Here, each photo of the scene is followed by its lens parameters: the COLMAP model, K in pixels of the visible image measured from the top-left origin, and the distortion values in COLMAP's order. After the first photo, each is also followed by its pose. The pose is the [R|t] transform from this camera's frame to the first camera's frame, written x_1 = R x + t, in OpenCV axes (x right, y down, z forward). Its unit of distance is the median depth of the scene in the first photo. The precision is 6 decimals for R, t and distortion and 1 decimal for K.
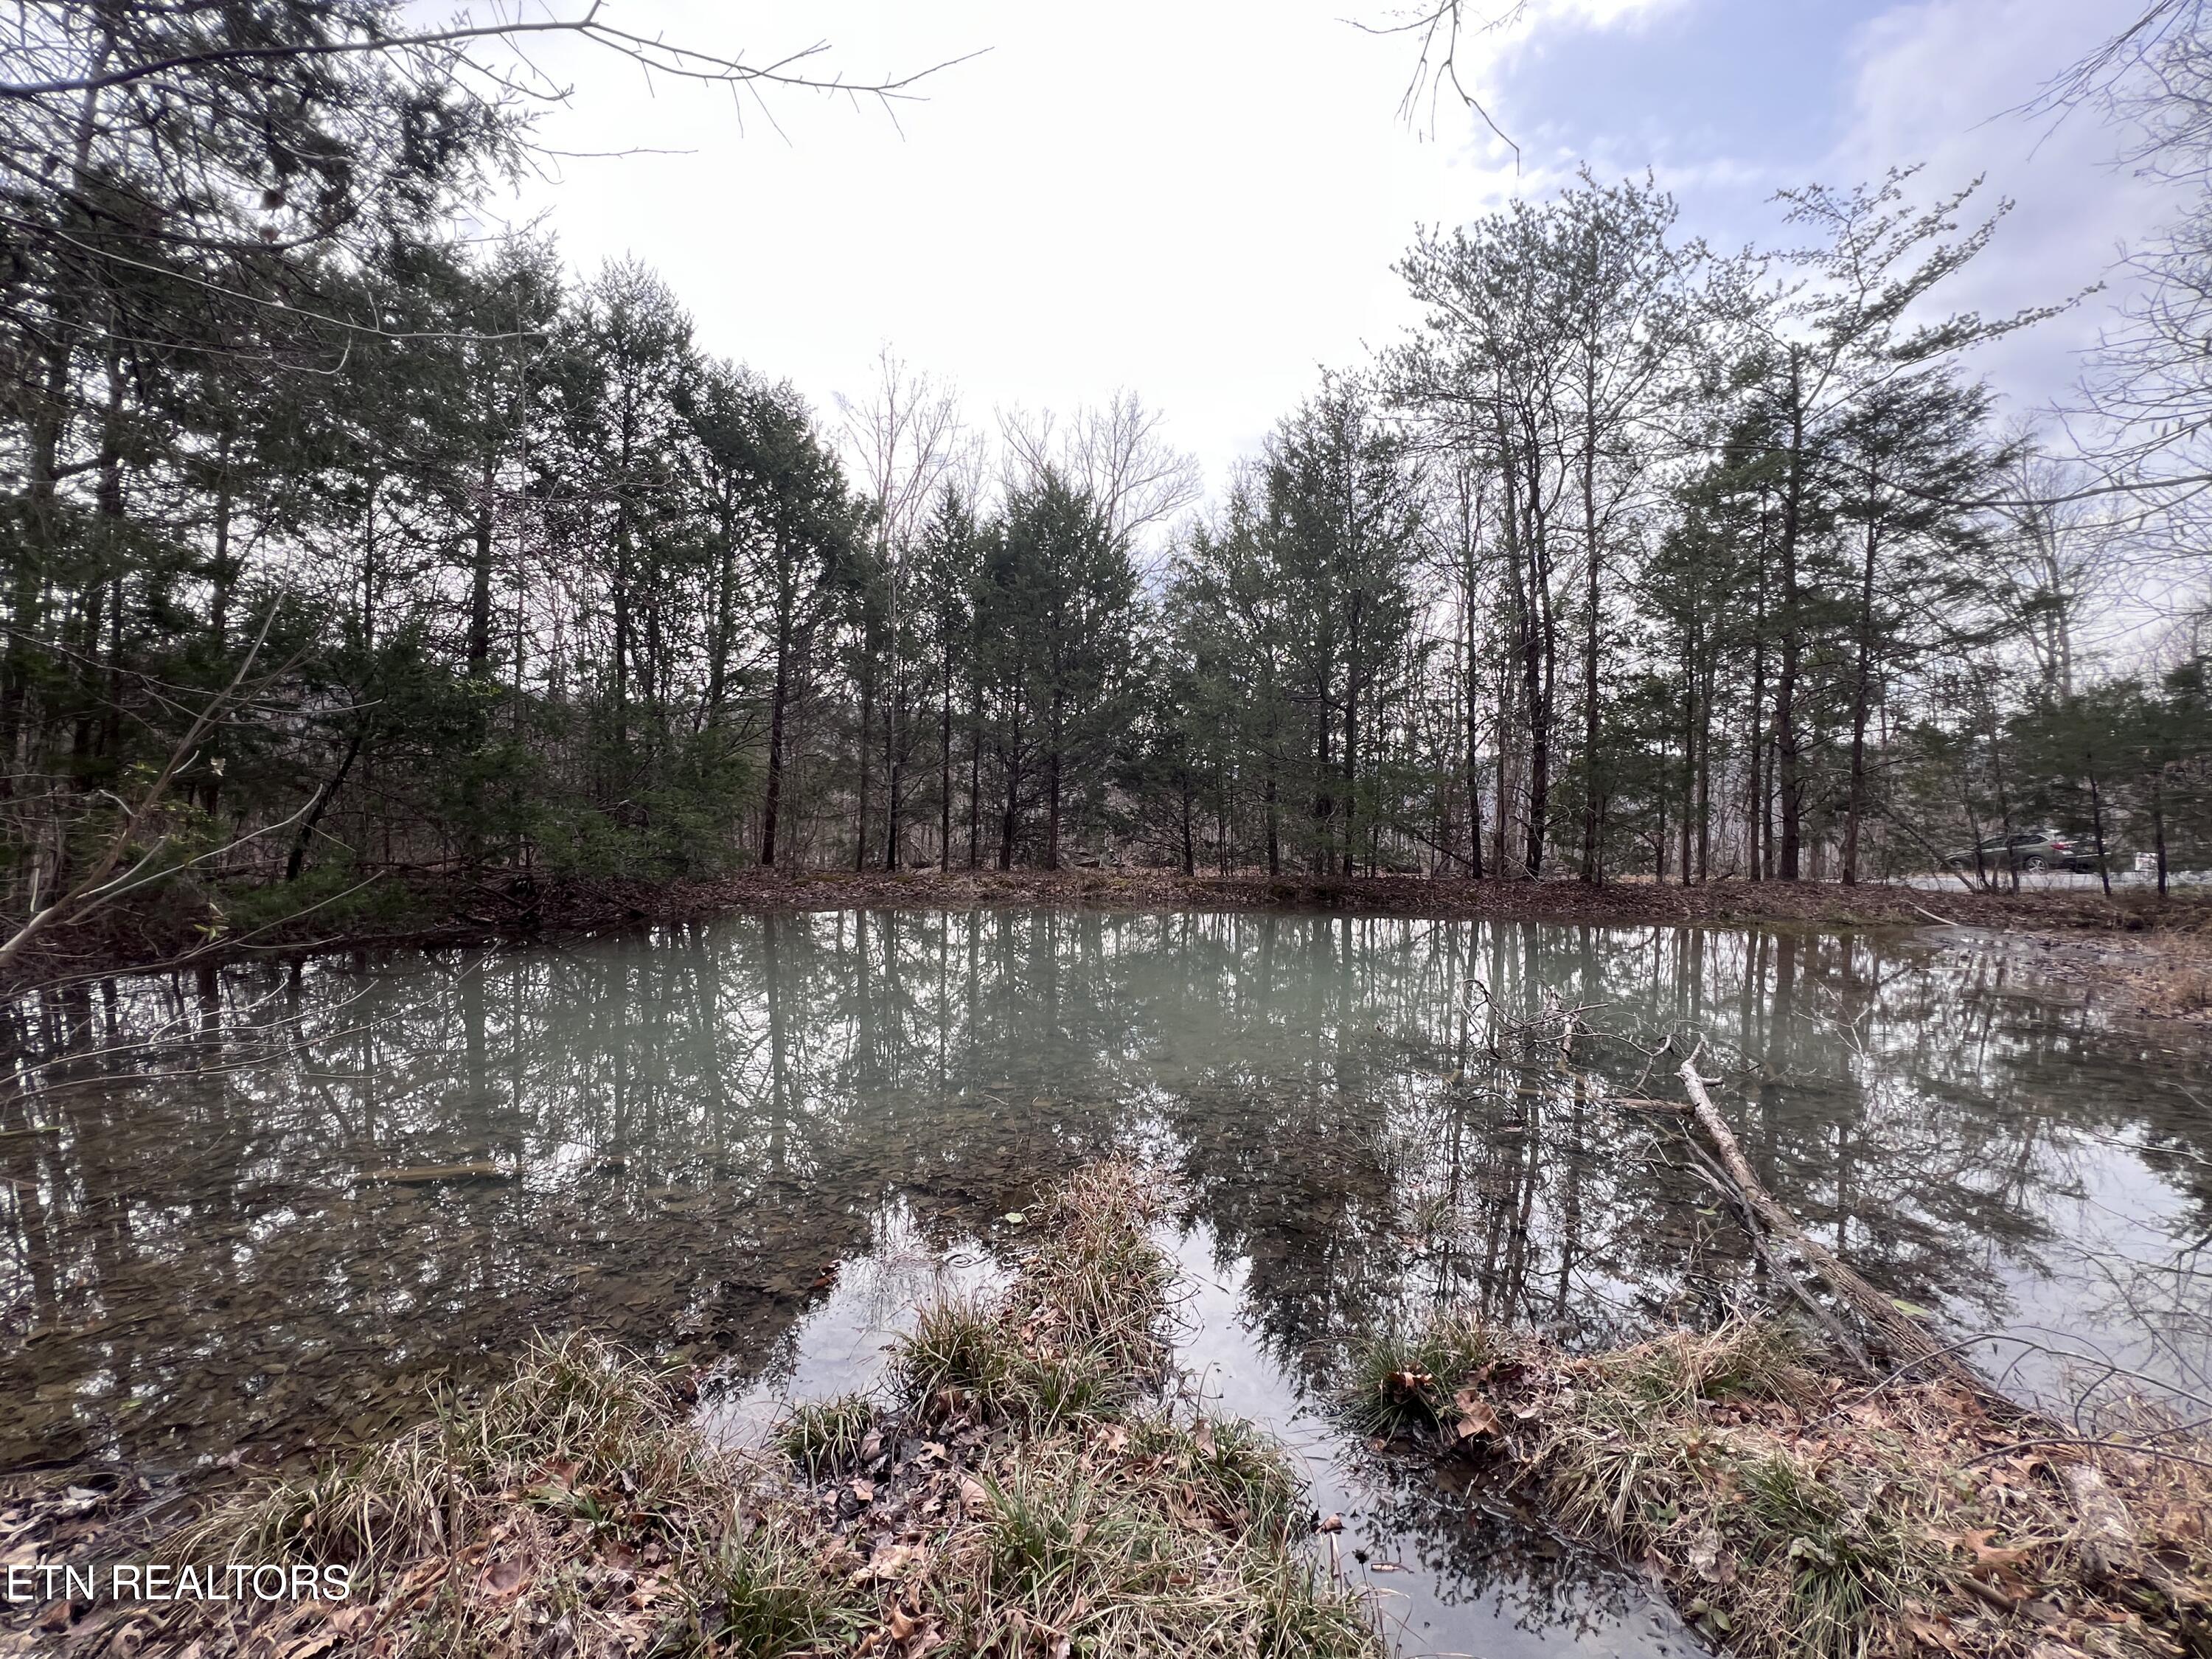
lens RADIAL K [[885.4, 0, 1112.8], [0, 885.4, 832.5], [0, 0, 1]] dist [0.000670, 0.000117]
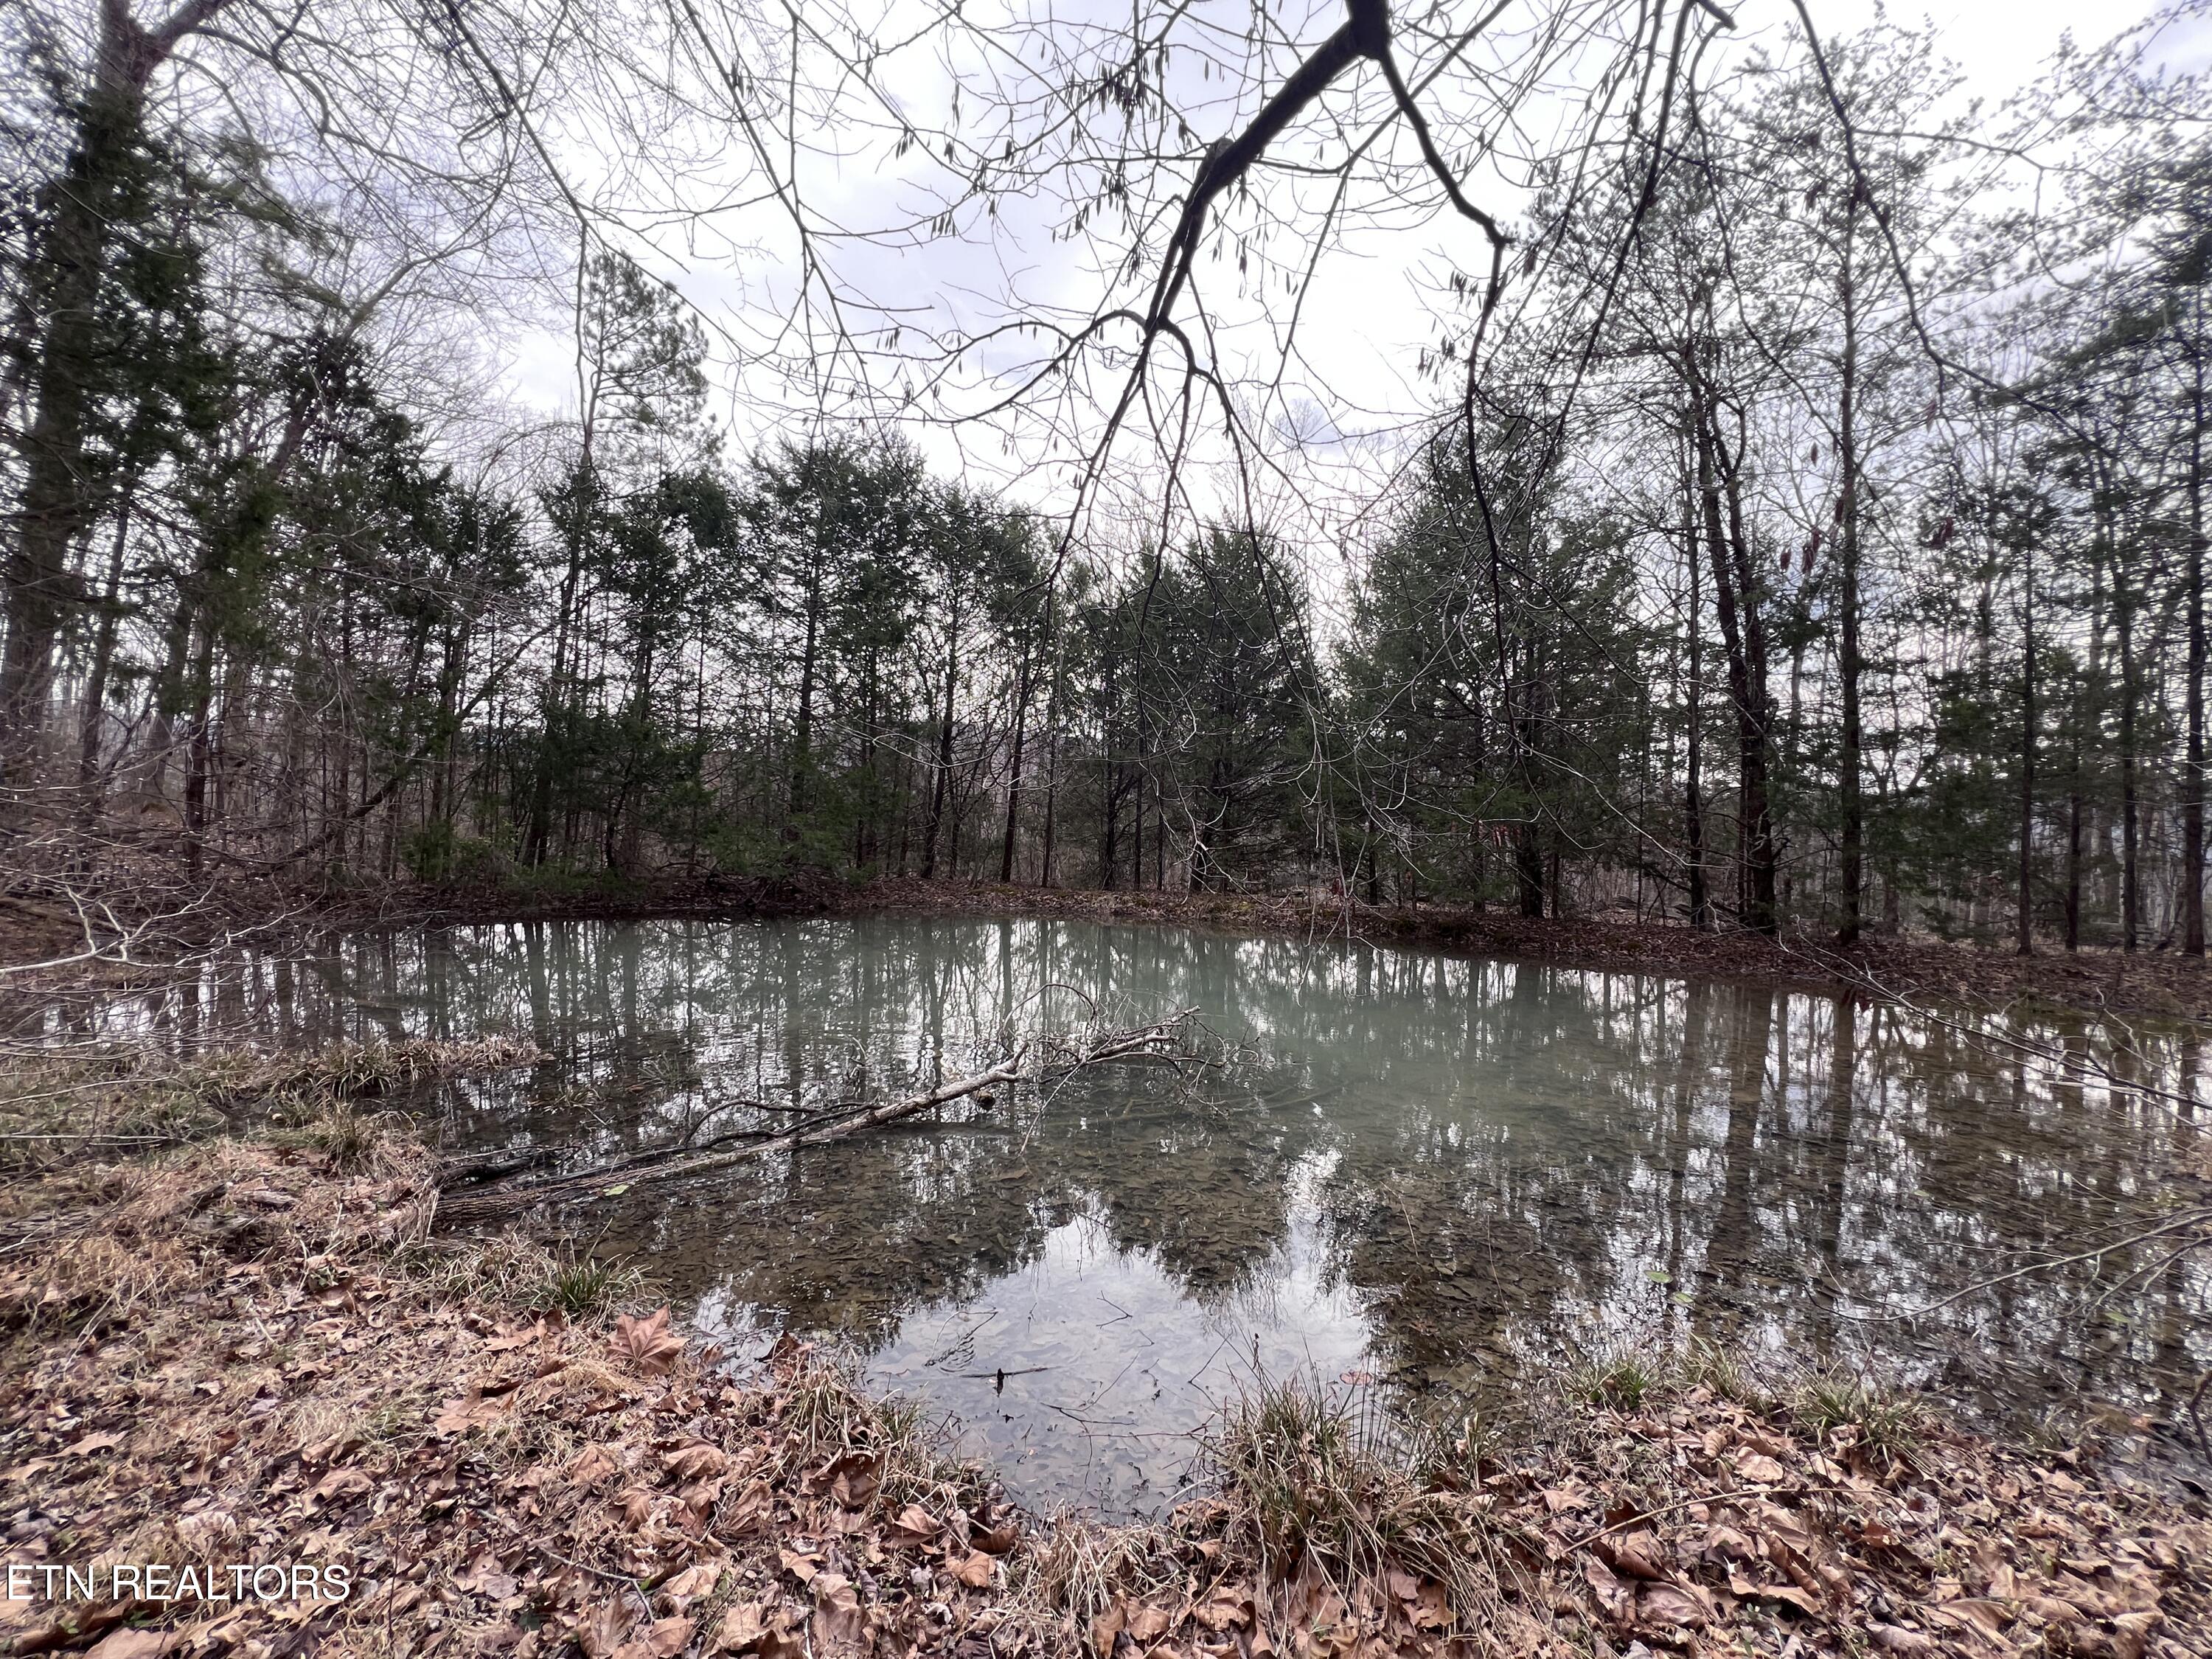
lens RADIAL K [[885.4, 0, 1105.1], [0, 885.4, 845.4], [0, 0, 1]] dist [0.000670, 0.000117]
pose [[0.856714, 0.018346, -0.515465, 0.385747], [-0.033554, 0.999233, -0.020203, 0.009997], [0.514699, 0.034604, 0.856672, 0.046455]]
